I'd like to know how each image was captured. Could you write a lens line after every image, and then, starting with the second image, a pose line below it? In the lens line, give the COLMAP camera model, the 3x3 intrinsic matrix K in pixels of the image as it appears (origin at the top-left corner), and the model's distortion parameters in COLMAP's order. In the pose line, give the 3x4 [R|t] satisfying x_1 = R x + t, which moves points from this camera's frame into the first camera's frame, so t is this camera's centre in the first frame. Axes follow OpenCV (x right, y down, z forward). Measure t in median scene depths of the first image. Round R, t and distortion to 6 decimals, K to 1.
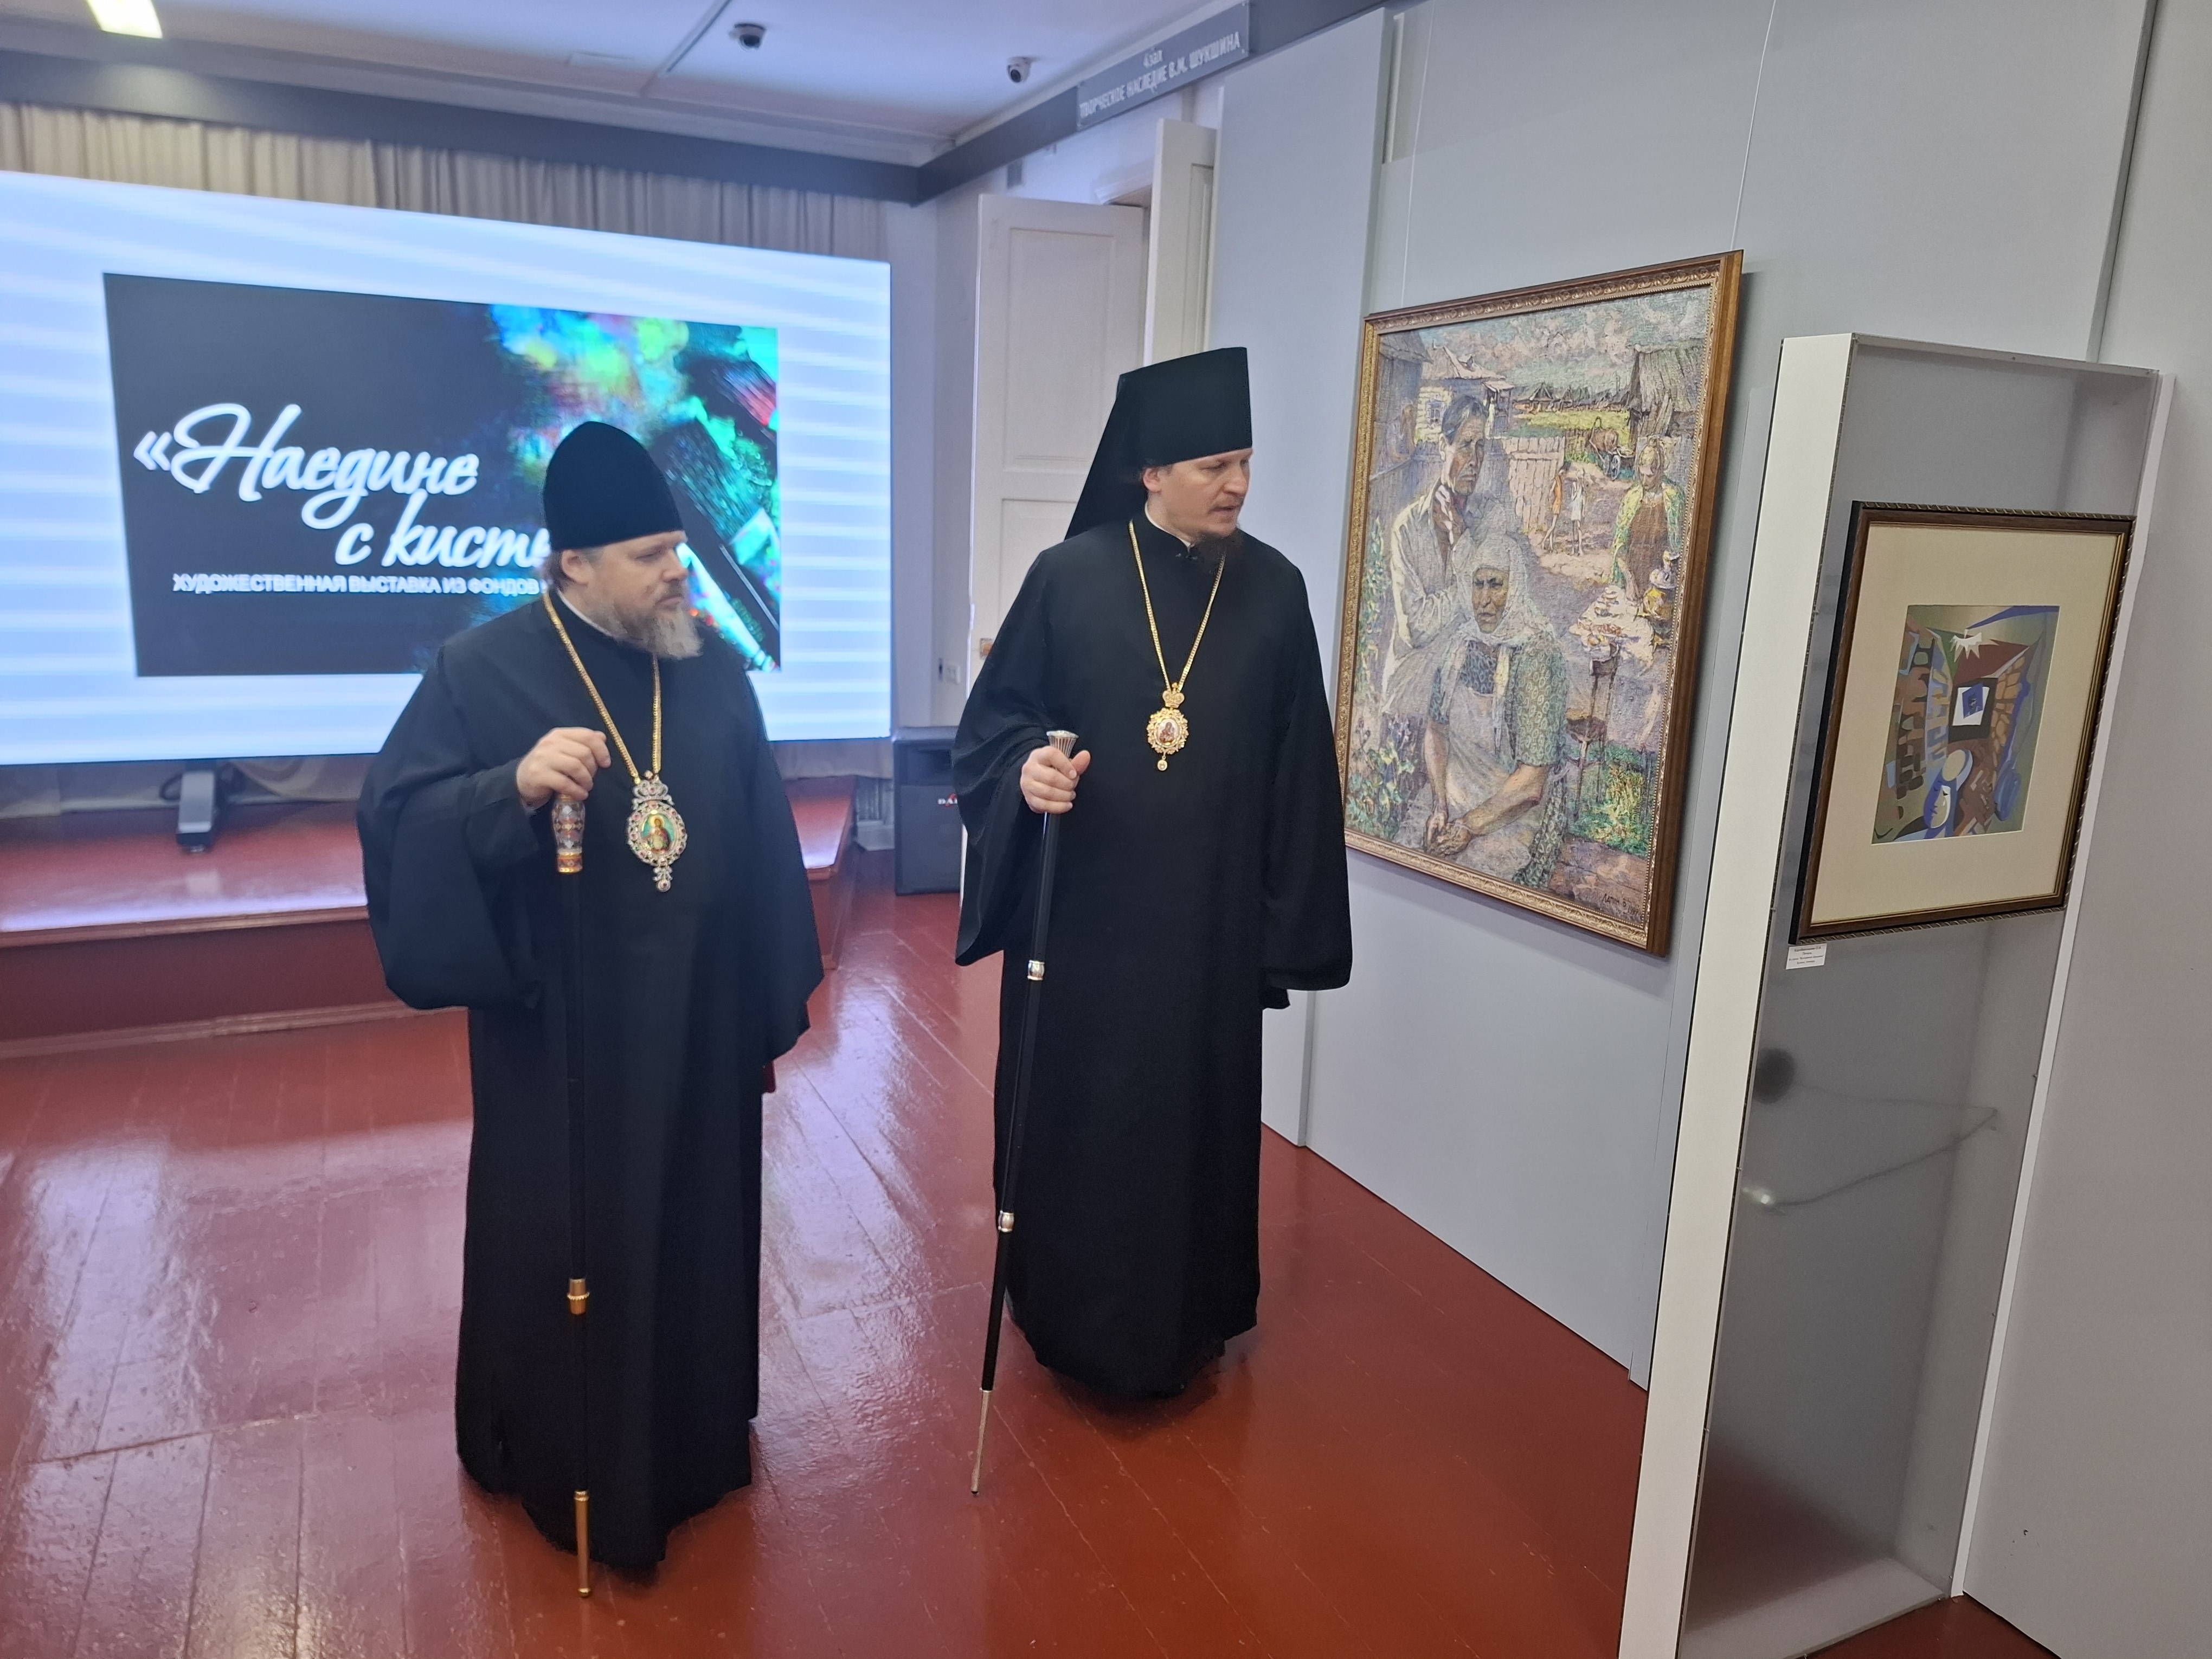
lens RADIAL K [[1548.6, 0, 1106.0], [0, 1548.6, 829.5], [0, 0, 1]] dist [0.047608, -0.045525]
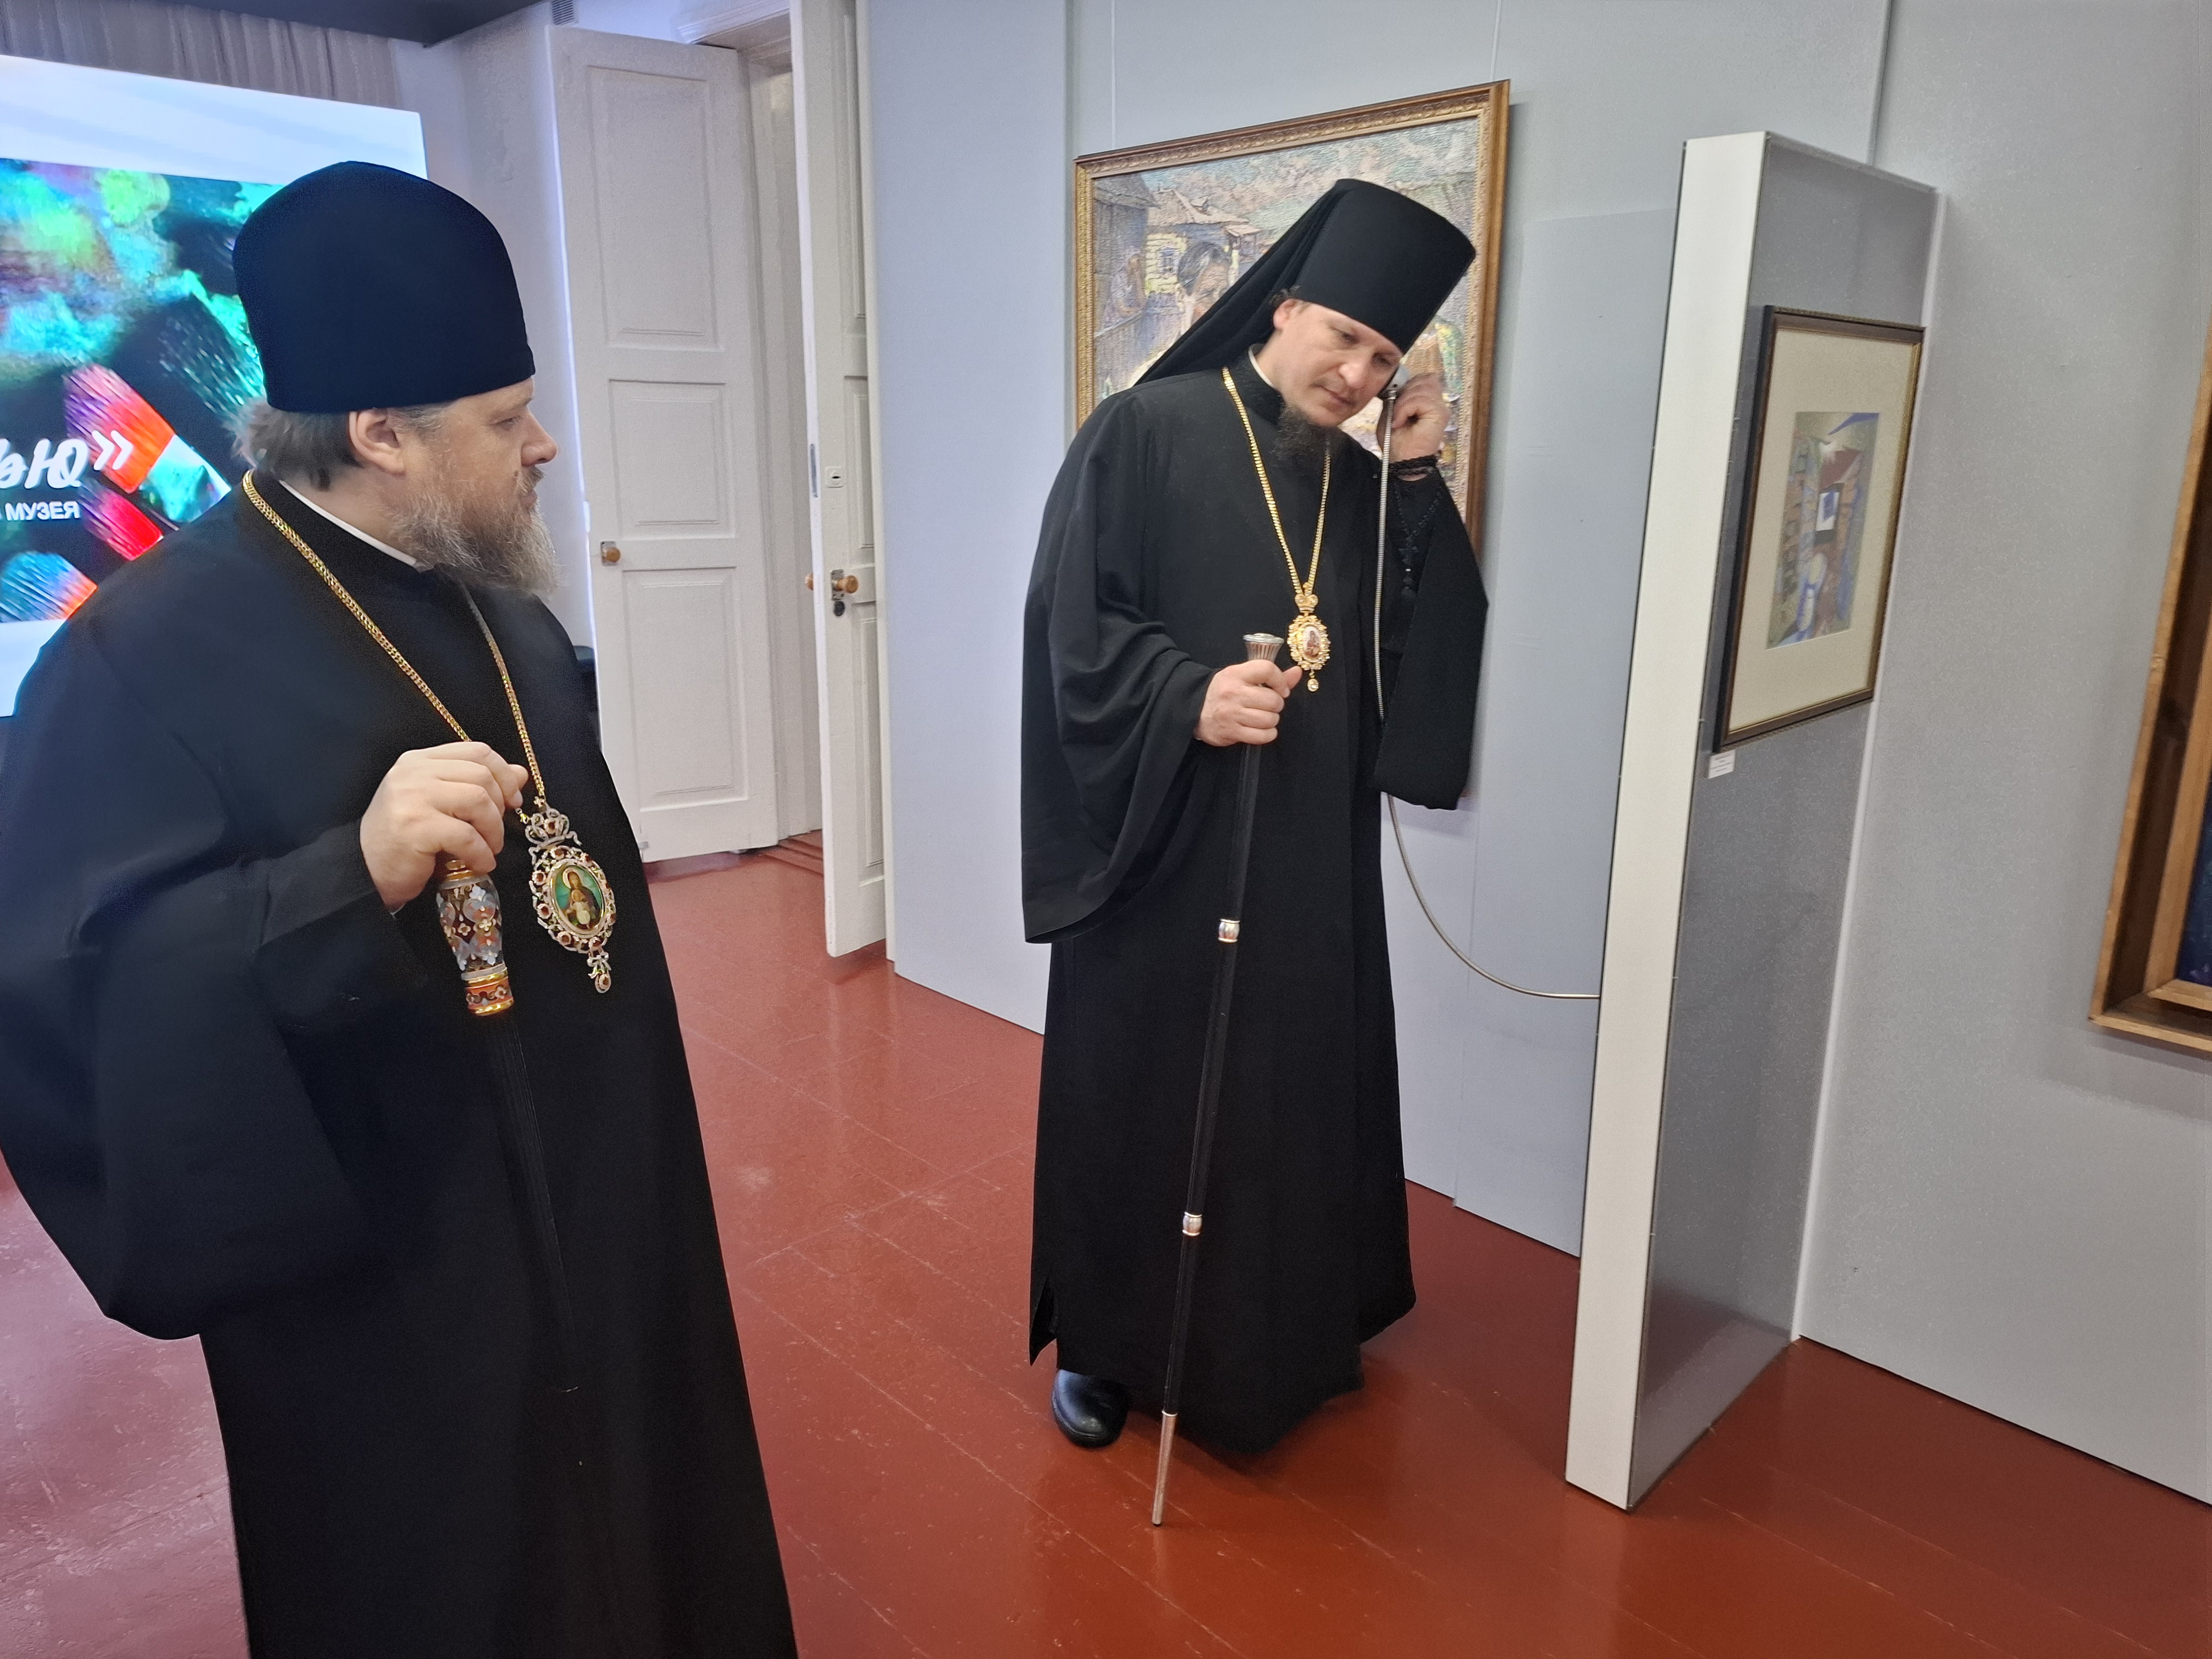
lens RADIAL K [[1548.6, 0, 1106.0], [0, 1548.6, 829.5], [0, 0, 1]] dist [0.047608, -0.045525]
pose [[0.944830, -0.113239, 0.307363, -0.167485], [0.096813, 0.992961, 0.068227, 0.009834], [-0.312926, -0.034707, 0.949143, 0.099116]]
